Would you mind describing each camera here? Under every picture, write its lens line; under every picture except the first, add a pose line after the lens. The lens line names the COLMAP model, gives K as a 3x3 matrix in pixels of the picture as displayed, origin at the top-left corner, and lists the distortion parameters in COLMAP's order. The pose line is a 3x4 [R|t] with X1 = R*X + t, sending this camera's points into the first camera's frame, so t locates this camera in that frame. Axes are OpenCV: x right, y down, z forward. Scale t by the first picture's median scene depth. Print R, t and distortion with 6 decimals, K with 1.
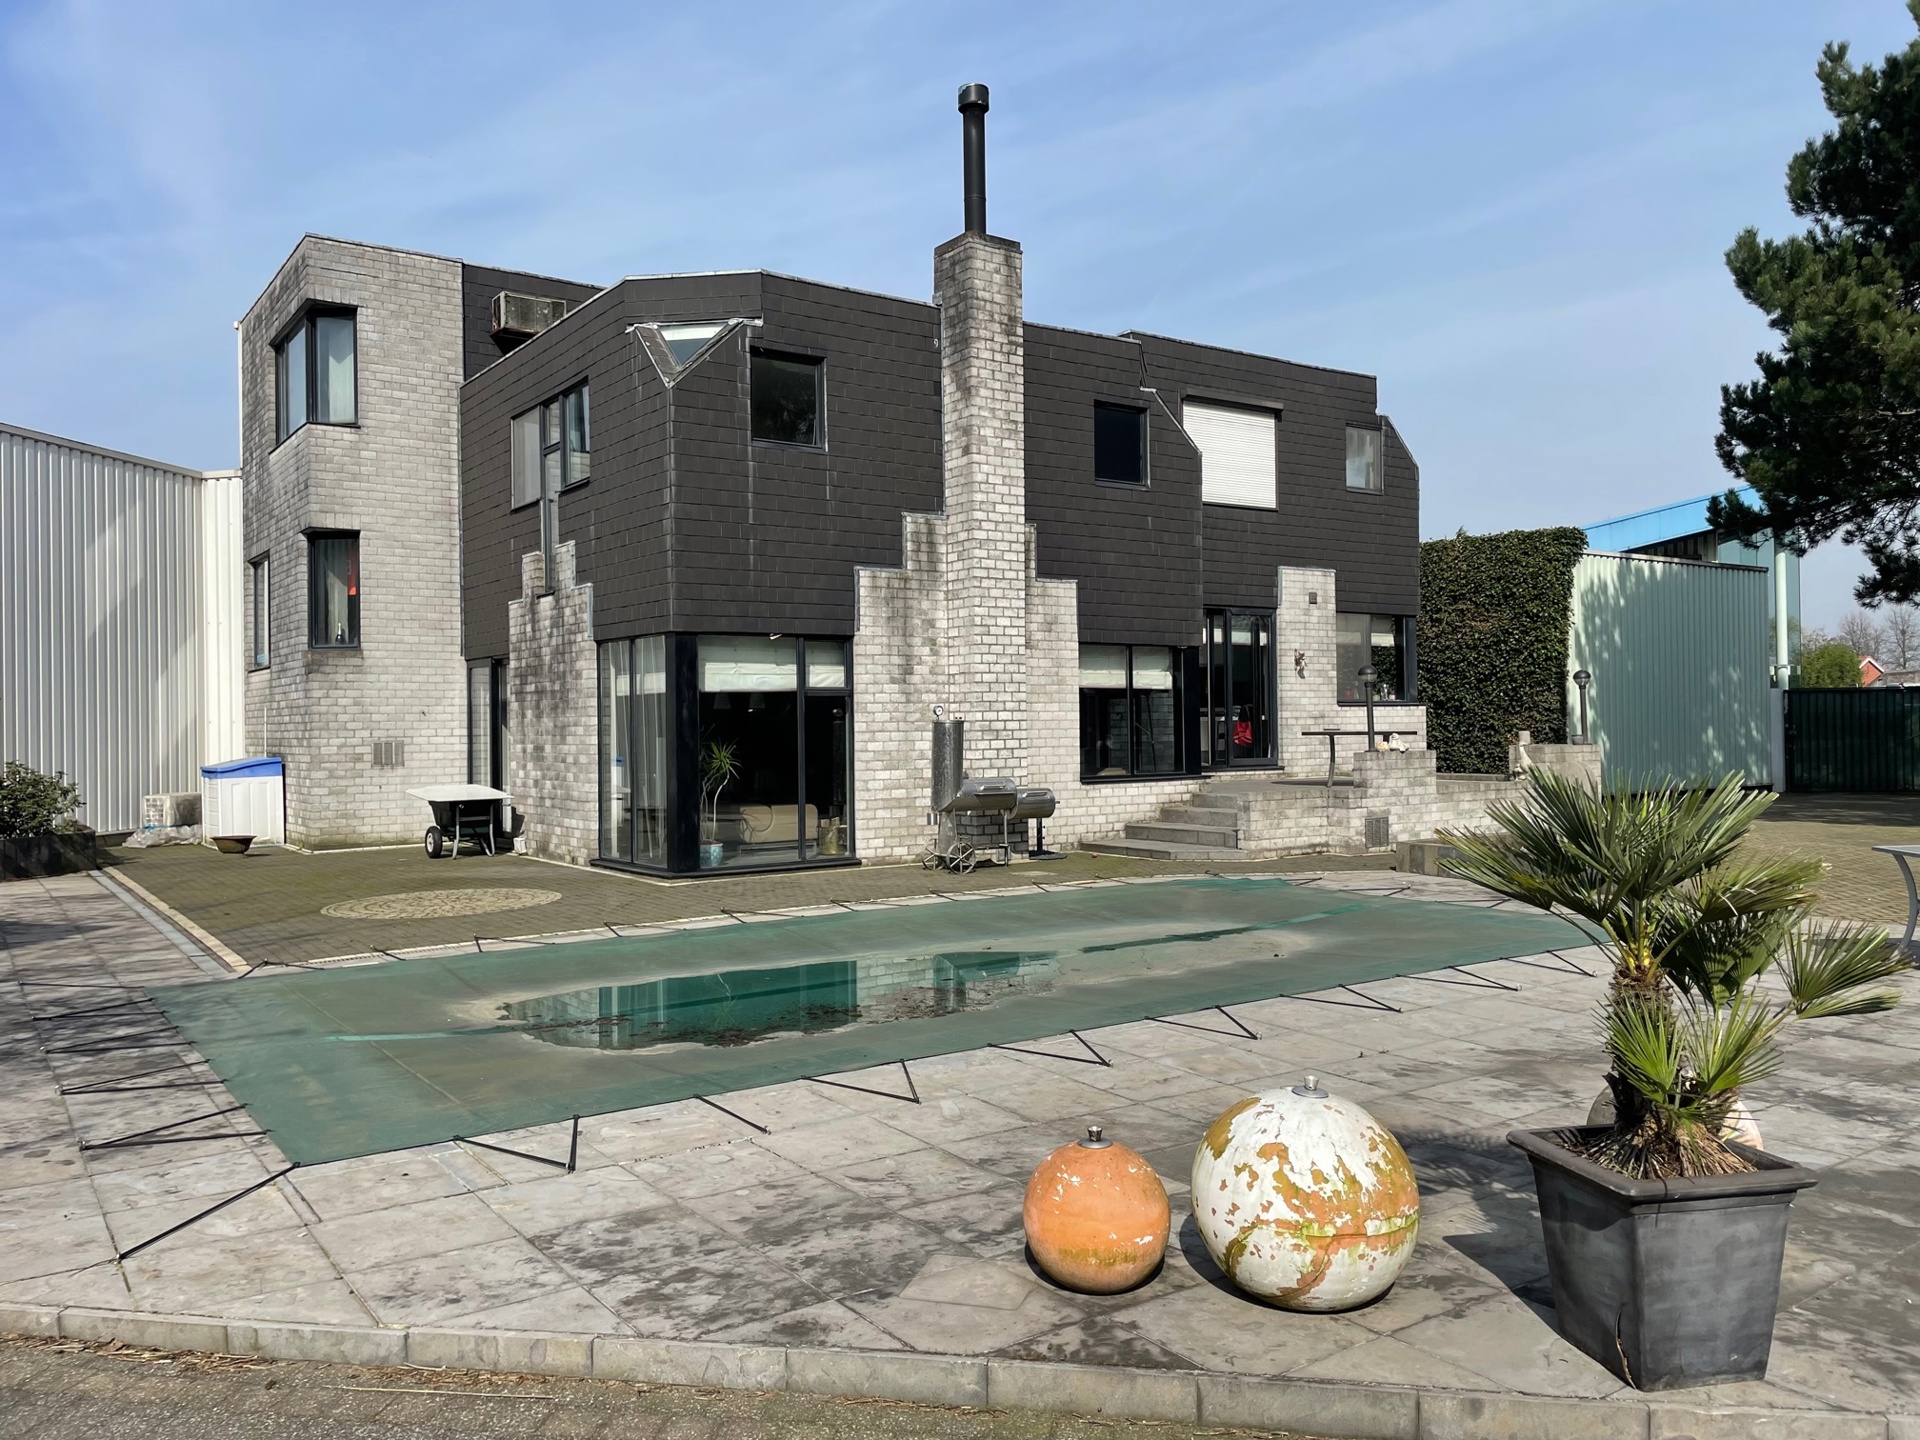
lens RADIAL K [[1445.6, 0, 957.7], [0, 1445.6, 721.9], [0, 0, 1]] dist [0.013902, -0.008227]
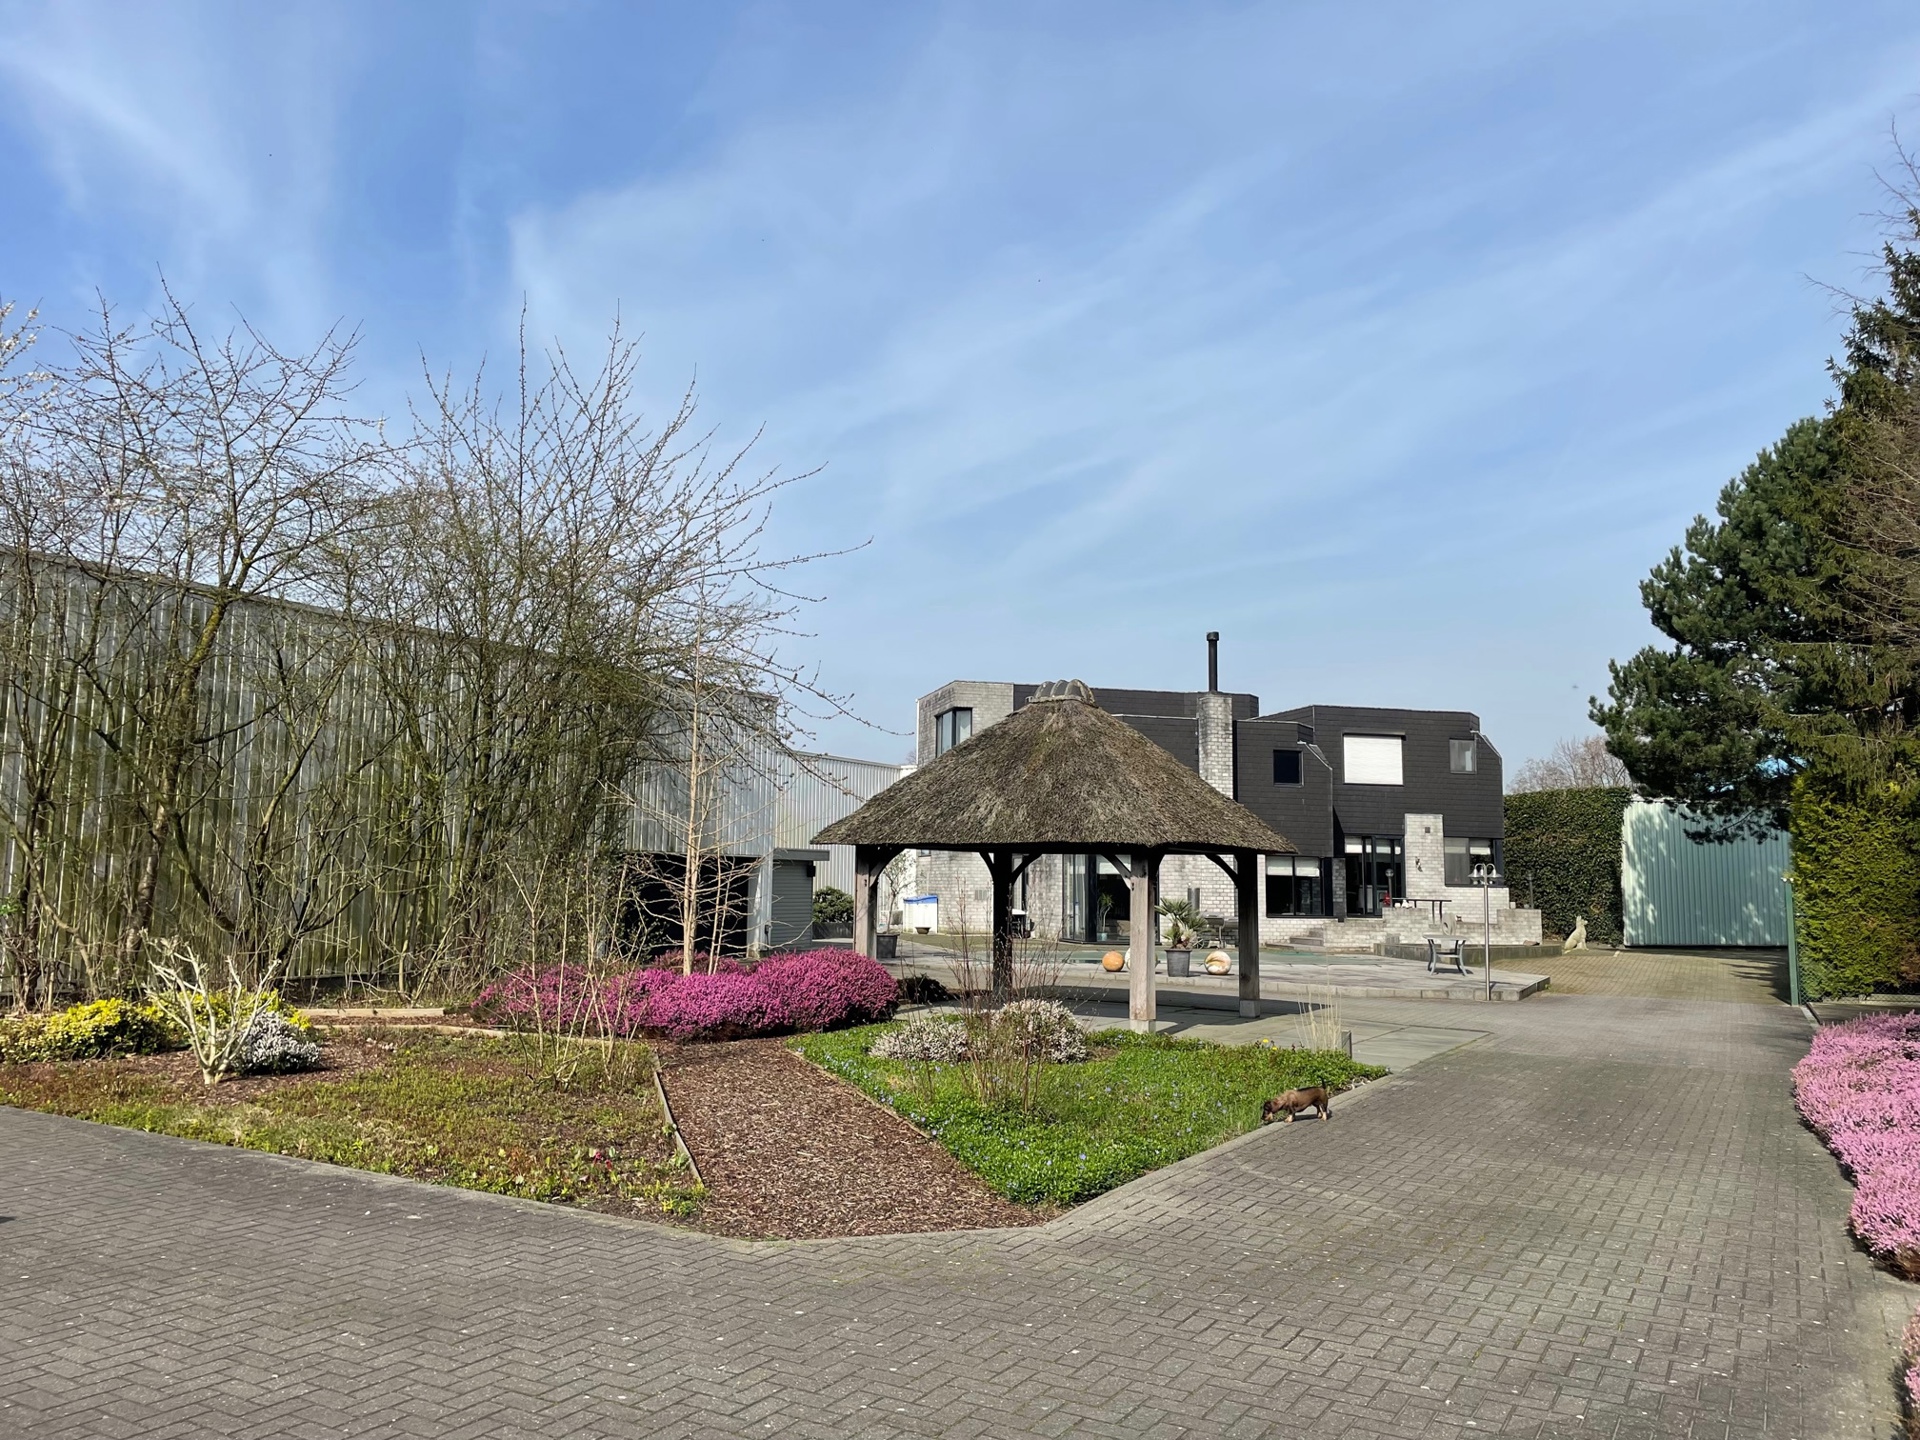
lens RADIAL K [[1445.6, 0, 960.1], [0, 1445.6, 720.6], [0, 0, 1]] dist [0.013902, -0.008227]
pose [[0.936274, -0.011871, -0.351069, 0.366368], [-0.027471, 0.993894, -0.106869, -0.006918], [0.350194, 0.109703, 0.930231, -1.114880]]
